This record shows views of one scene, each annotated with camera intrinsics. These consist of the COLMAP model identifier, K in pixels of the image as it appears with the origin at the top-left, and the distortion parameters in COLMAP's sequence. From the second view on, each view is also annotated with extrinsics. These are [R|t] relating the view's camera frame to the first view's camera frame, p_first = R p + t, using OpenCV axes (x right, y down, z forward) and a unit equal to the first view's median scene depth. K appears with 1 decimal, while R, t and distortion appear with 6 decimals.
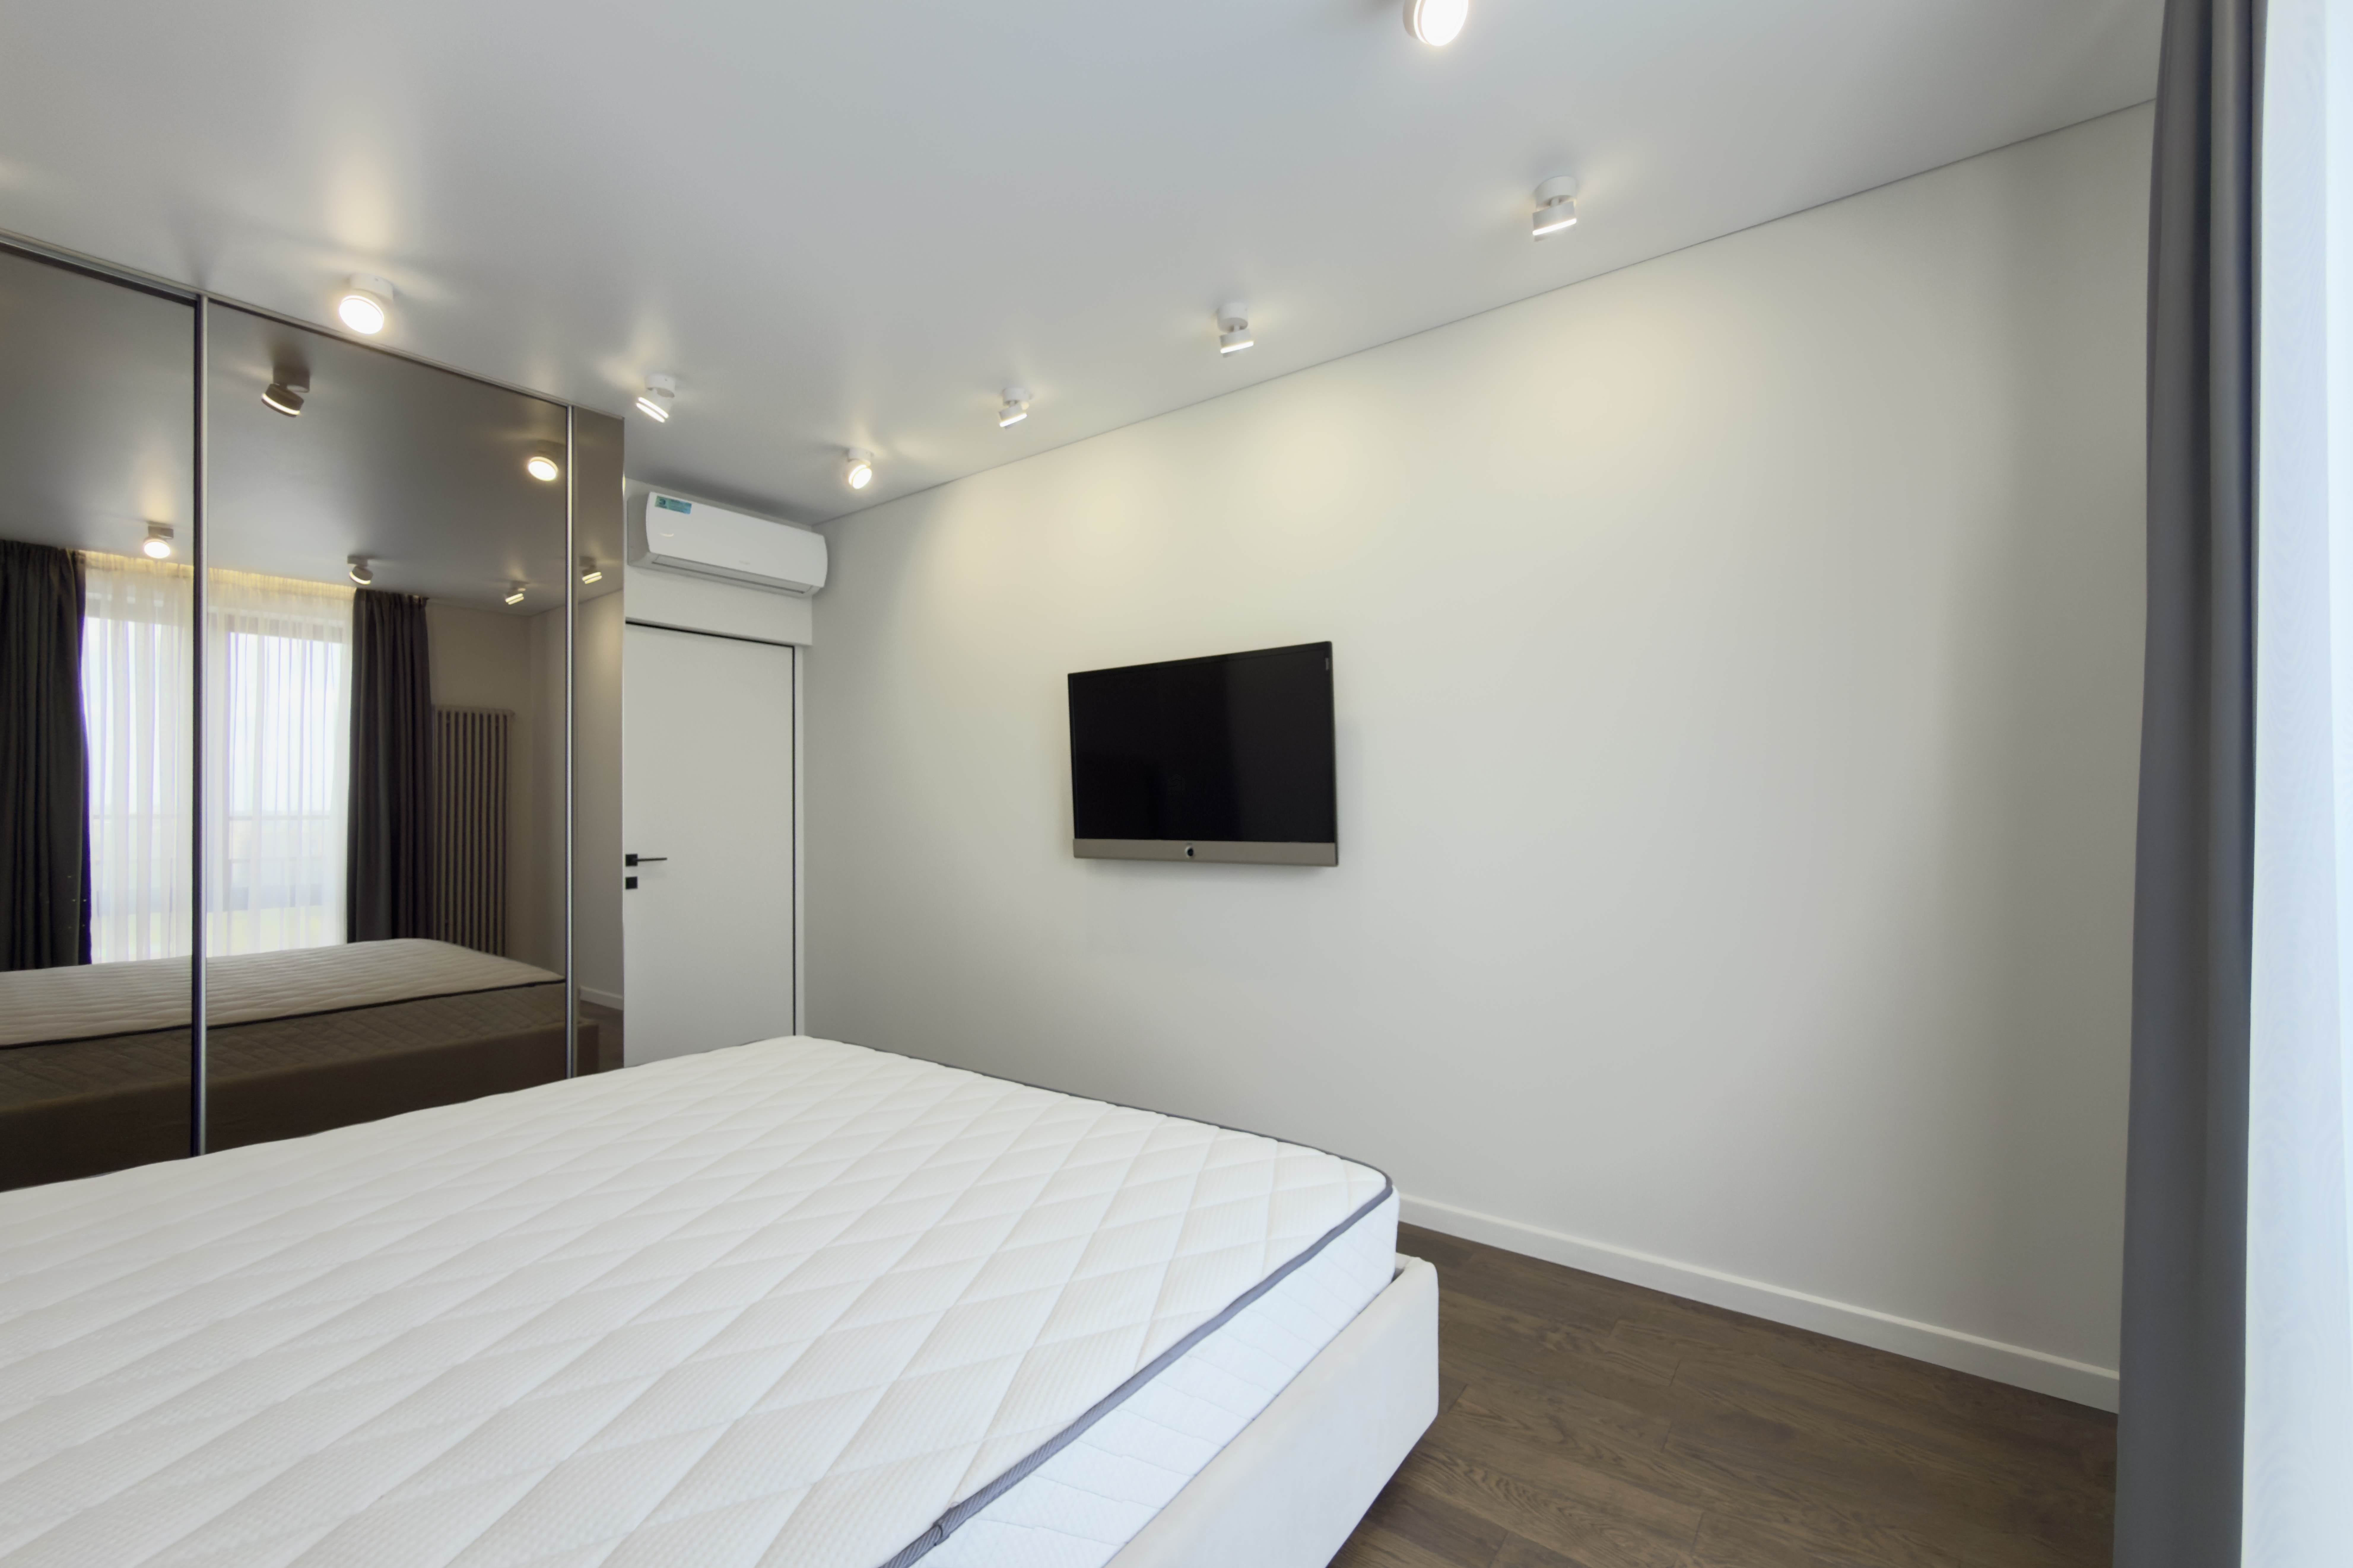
lens RADIAL K [[946.5, 0, 1175.4], [0, 946.5, 808.8], [0, 0, 1]] dist [-0.003981, -0.000439]
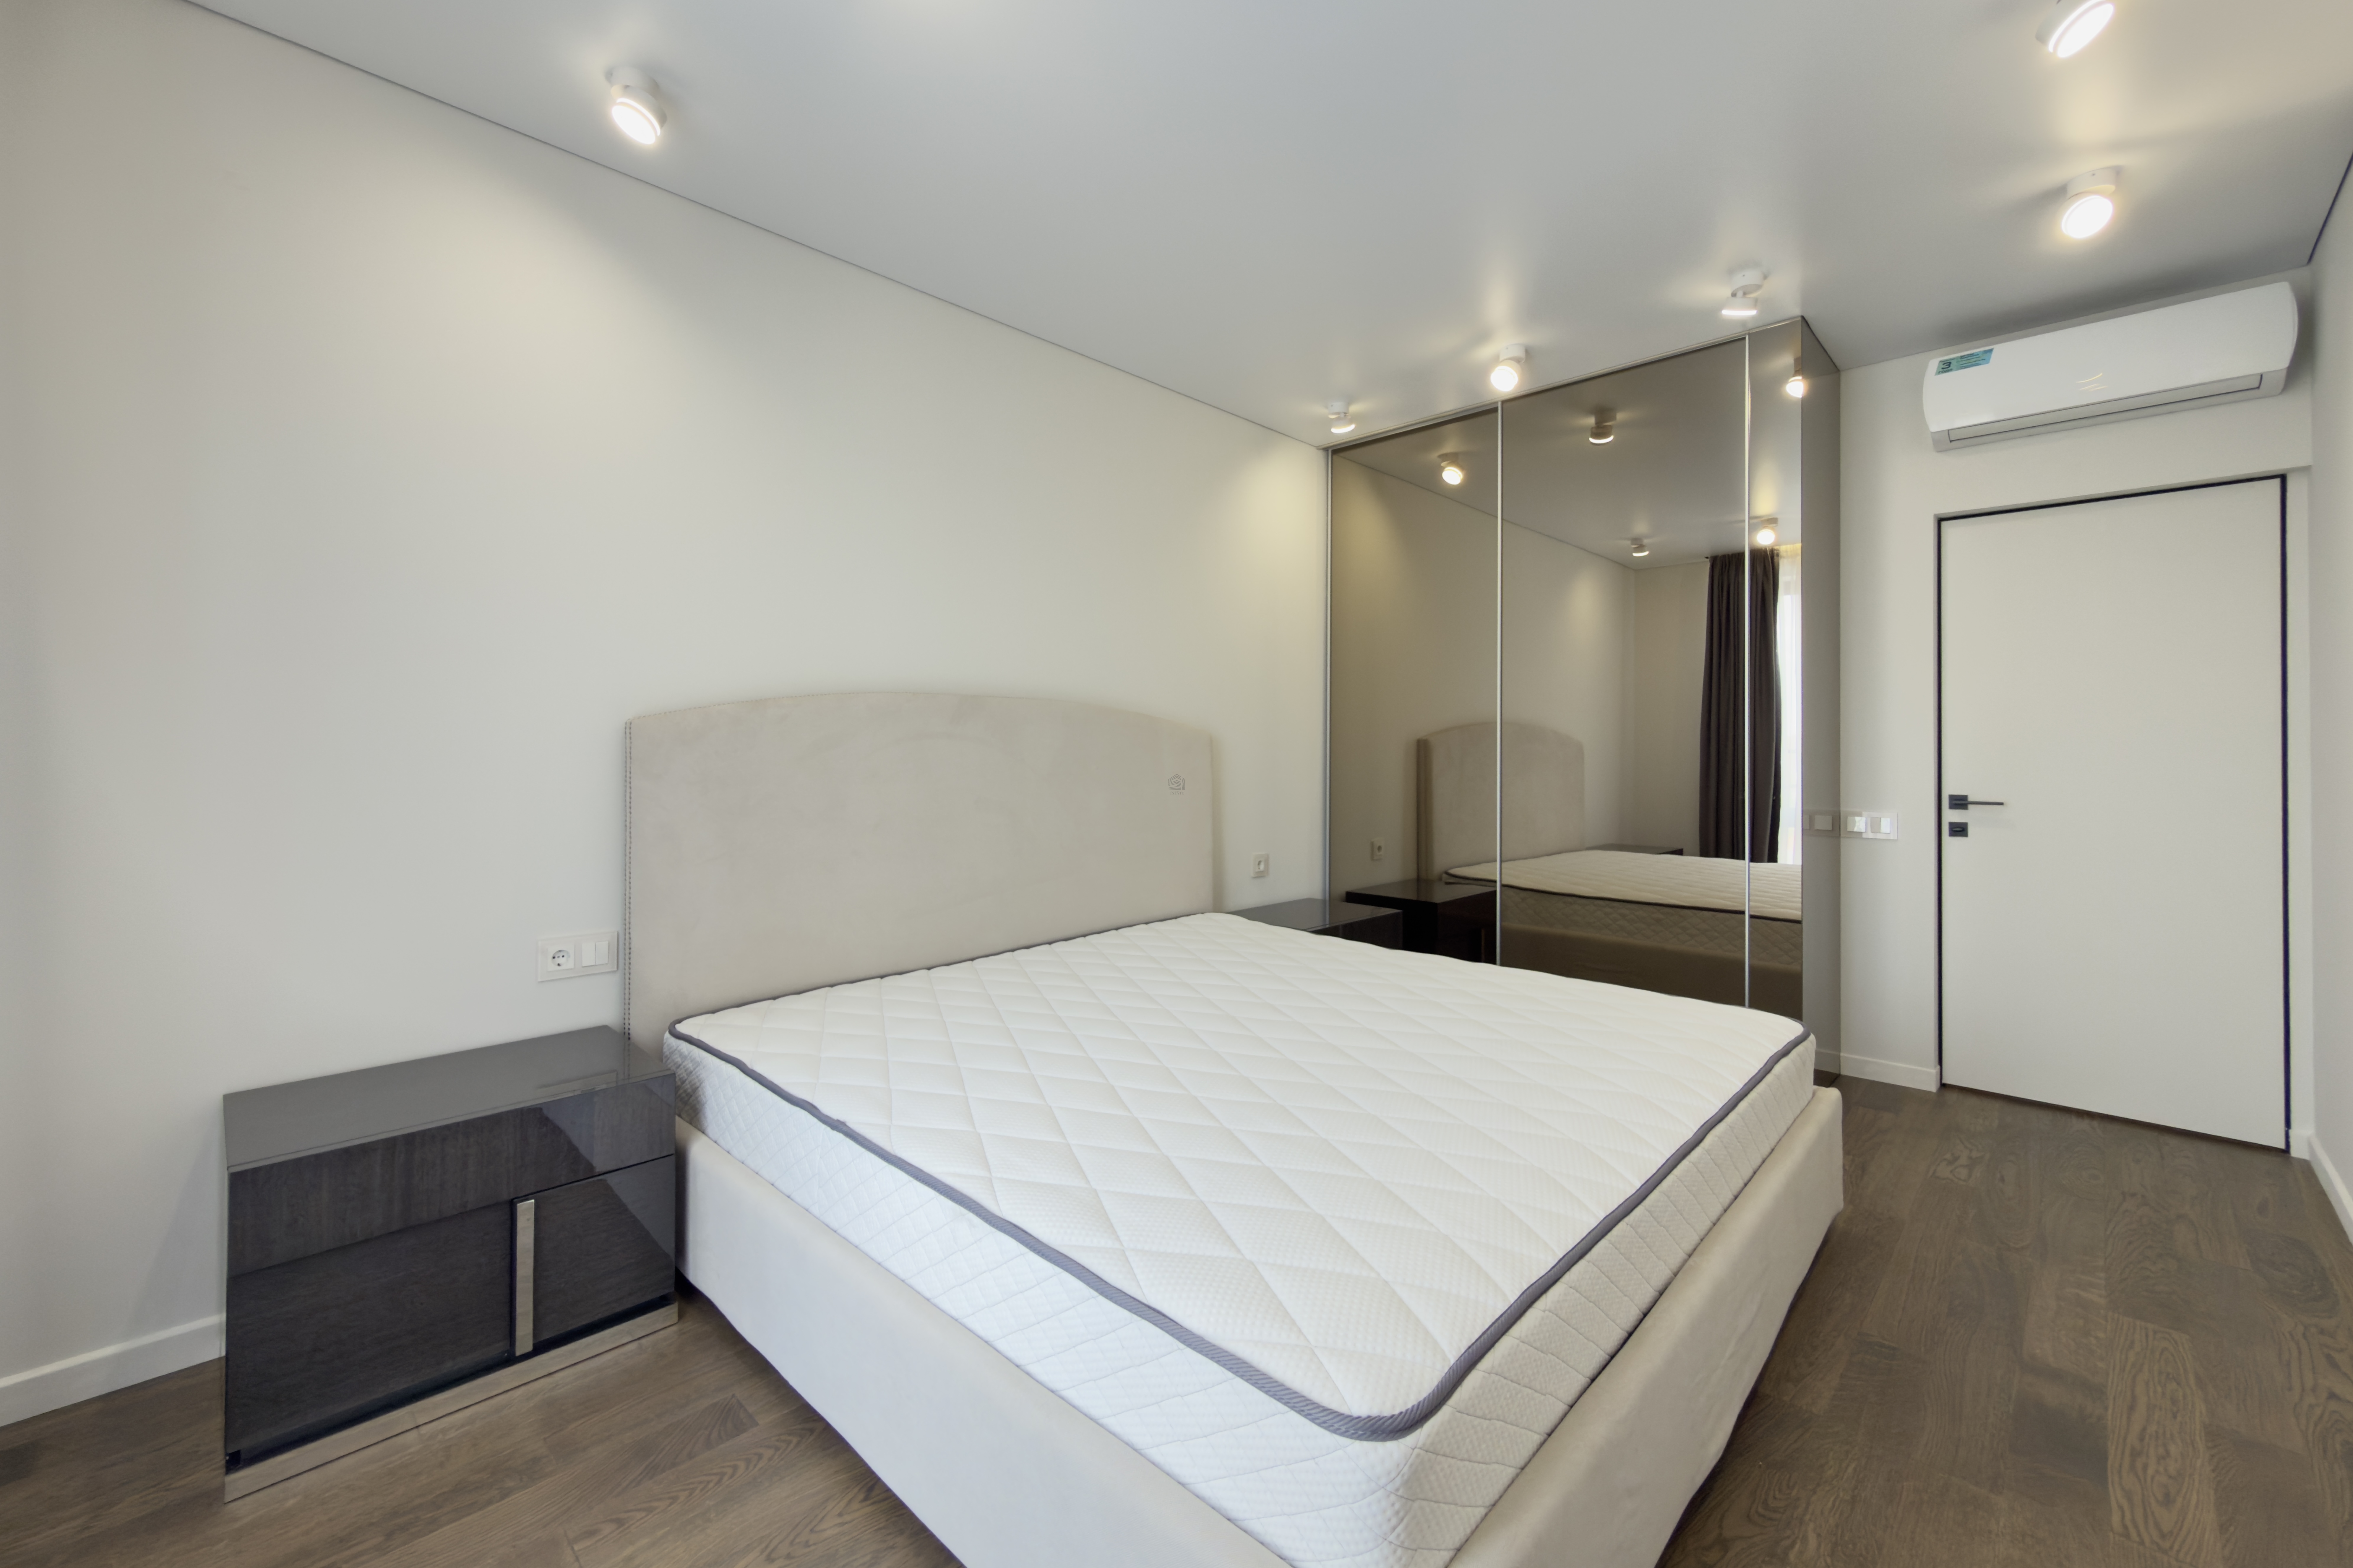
lens RADIAL K [[946.5, 0, 1155.6], [0, 946.5, 742.7], [0, 0, 1]] dist [-0.003981, -0.000439]
pose [[-0.116644, -0.004845, -0.993162, 0.339957], [0.006829, 0.999961, -0.005680, 0.002090], [0.993150, -0.007445, -0.116606, 0.405096]]
